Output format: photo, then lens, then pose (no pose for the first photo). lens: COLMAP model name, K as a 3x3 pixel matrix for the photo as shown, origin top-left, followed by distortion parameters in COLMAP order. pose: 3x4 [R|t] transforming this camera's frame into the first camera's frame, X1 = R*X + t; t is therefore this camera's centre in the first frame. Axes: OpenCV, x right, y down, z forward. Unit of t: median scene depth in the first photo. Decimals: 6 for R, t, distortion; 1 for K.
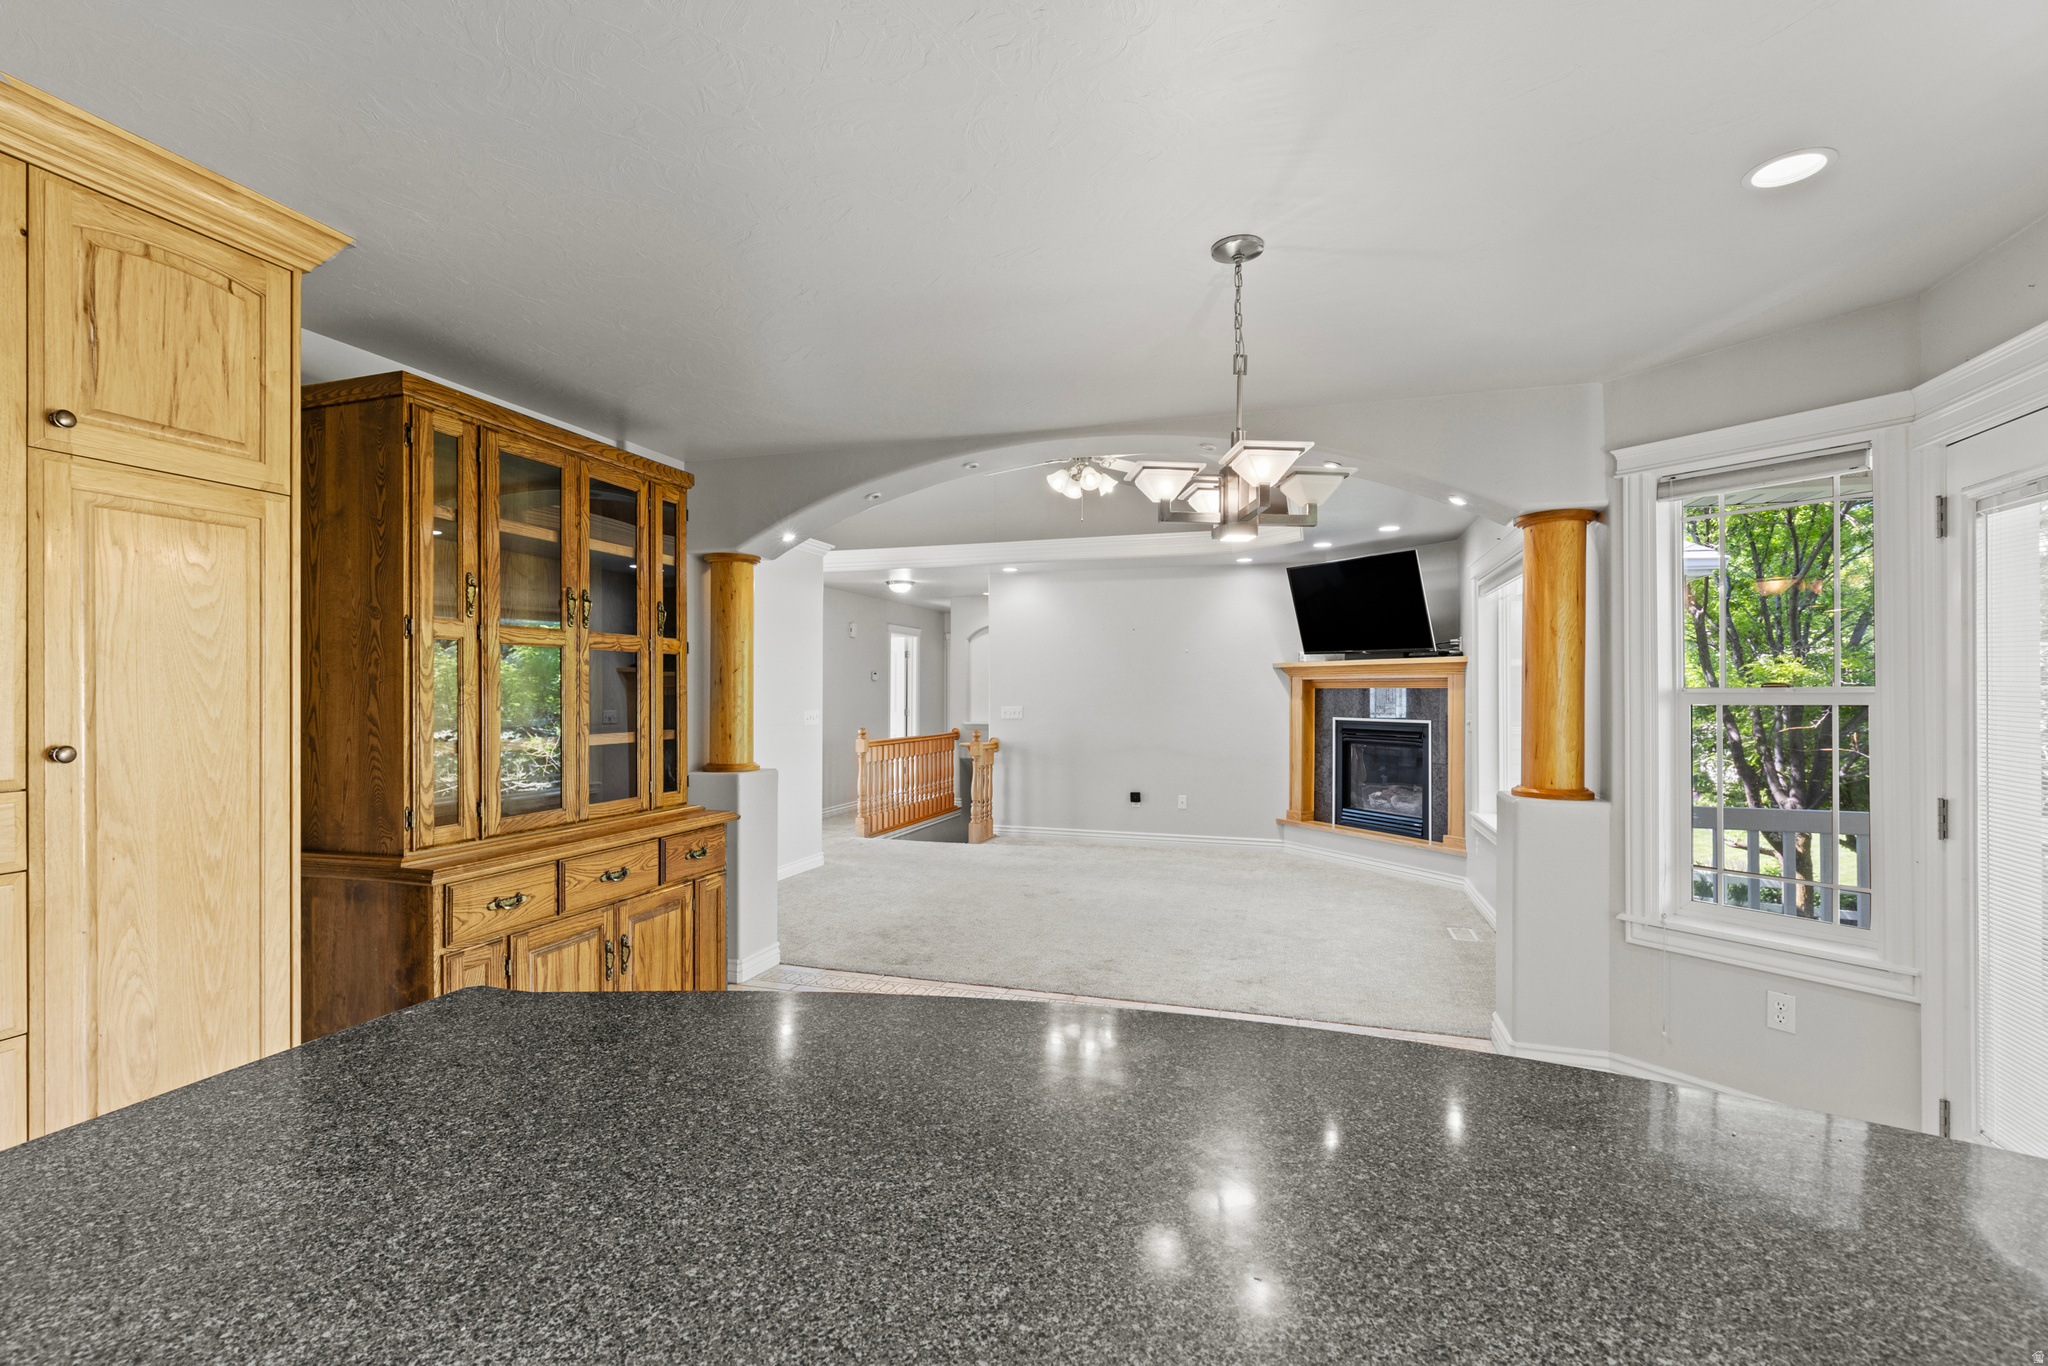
lens RADIAL K [[928.5, 0, 1021.7], [0, 928.5, 689.1], [0, 0, 1]] dist [0.002186, 0.000221]
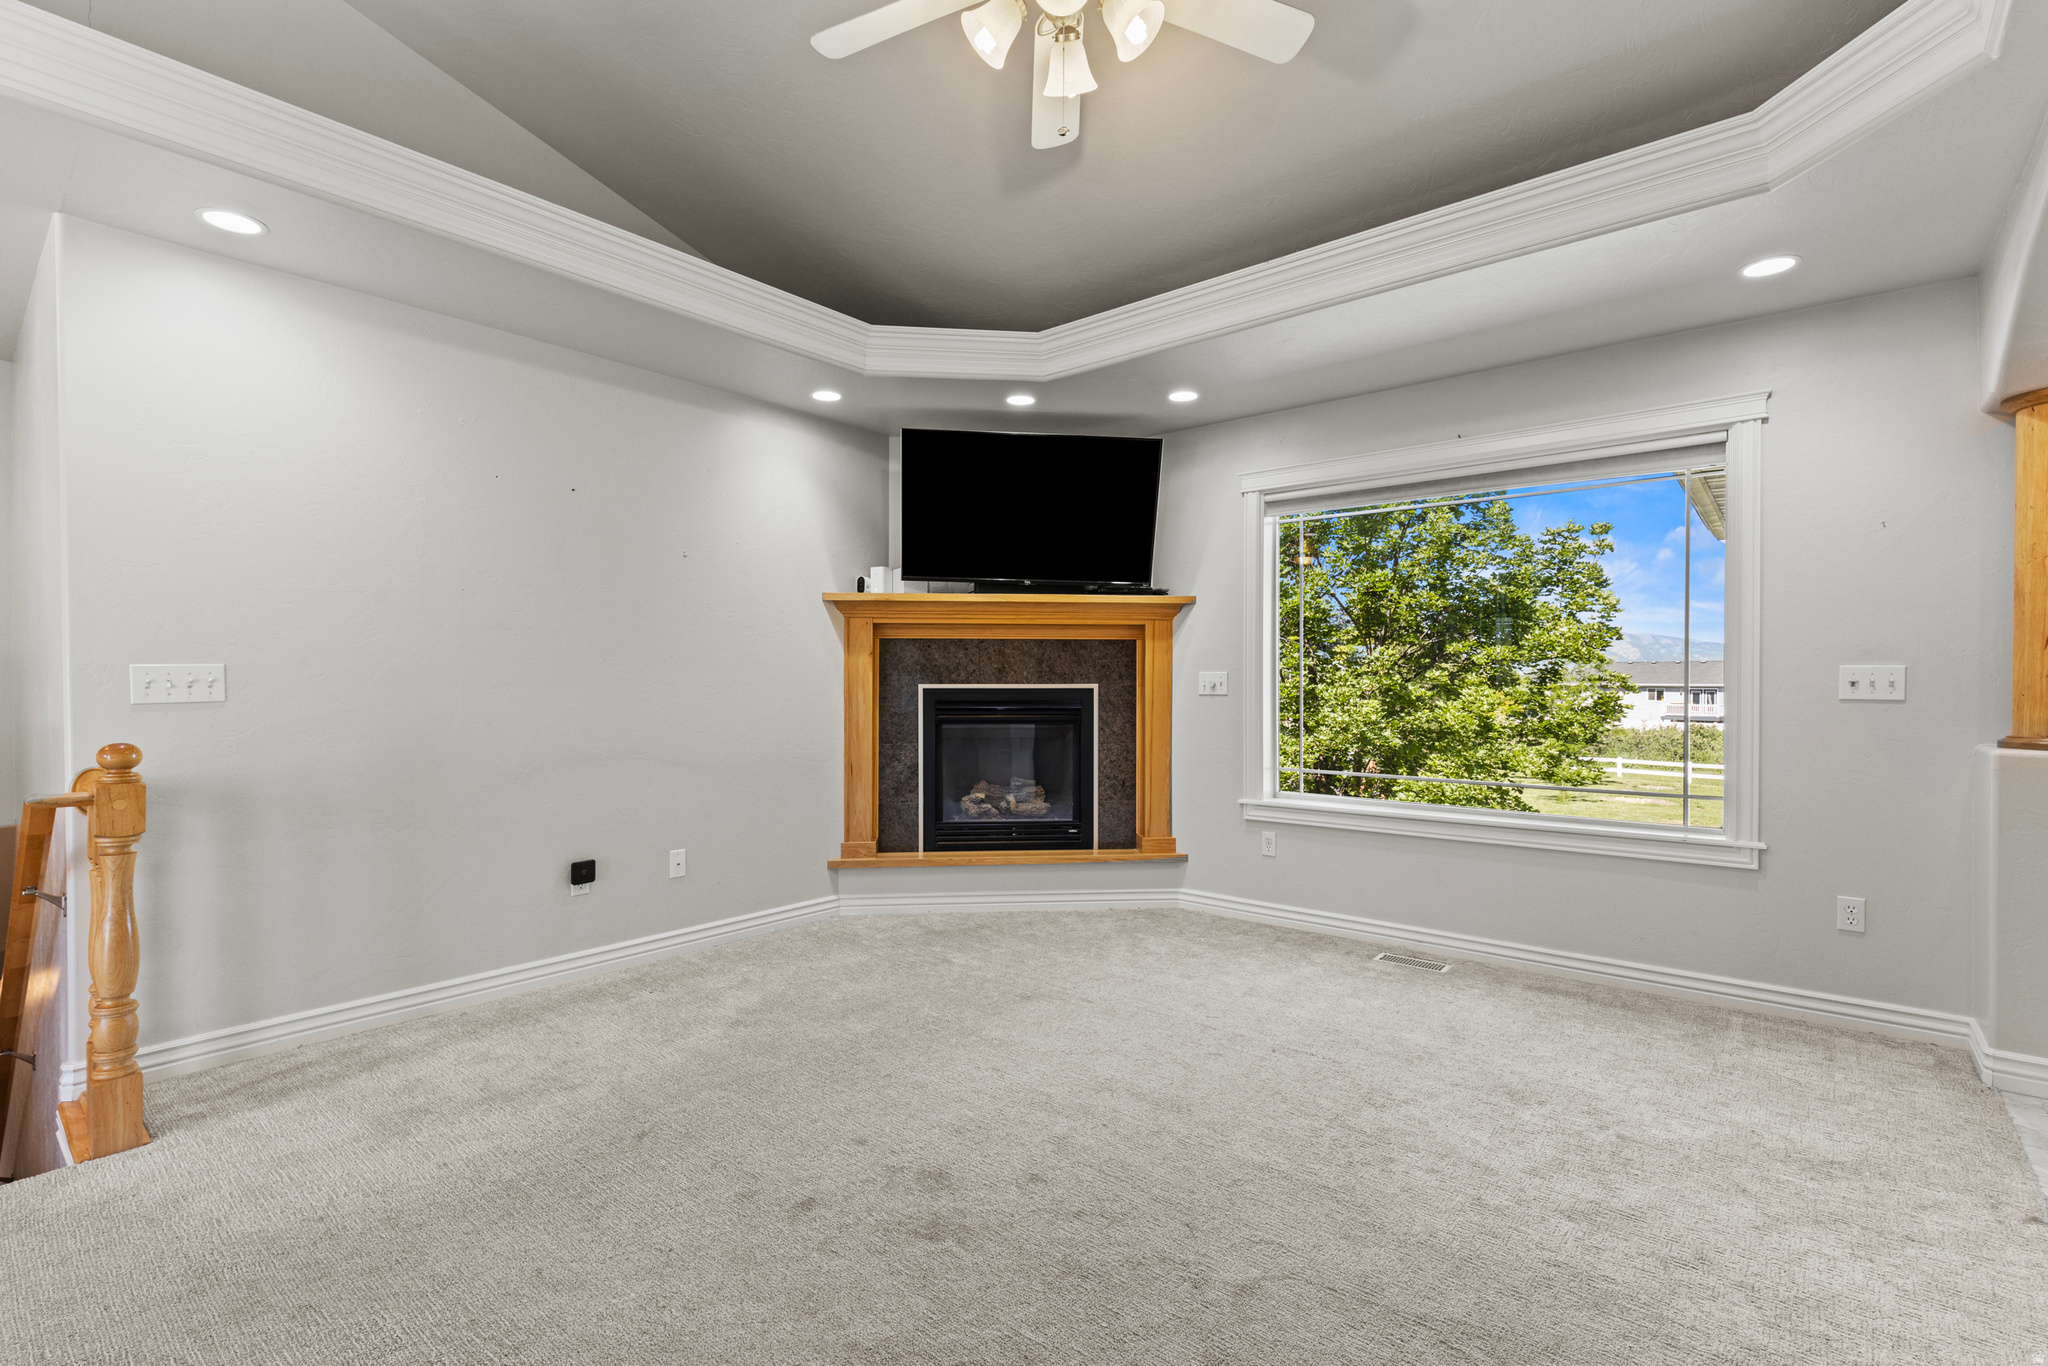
lens RADIAL K [[928.5, 0, 1021.4], [0, 928.5, 682.9], [0, 0, 1]] dist [0.002186, 0.000221]
pose [[0.381180, -0.005018, 0.924487, -0.222654], [-0.002355, 0.999977, 0.006399, 0.025441], [-0.924498, -0.004616, 0.381160, 0.696647]]
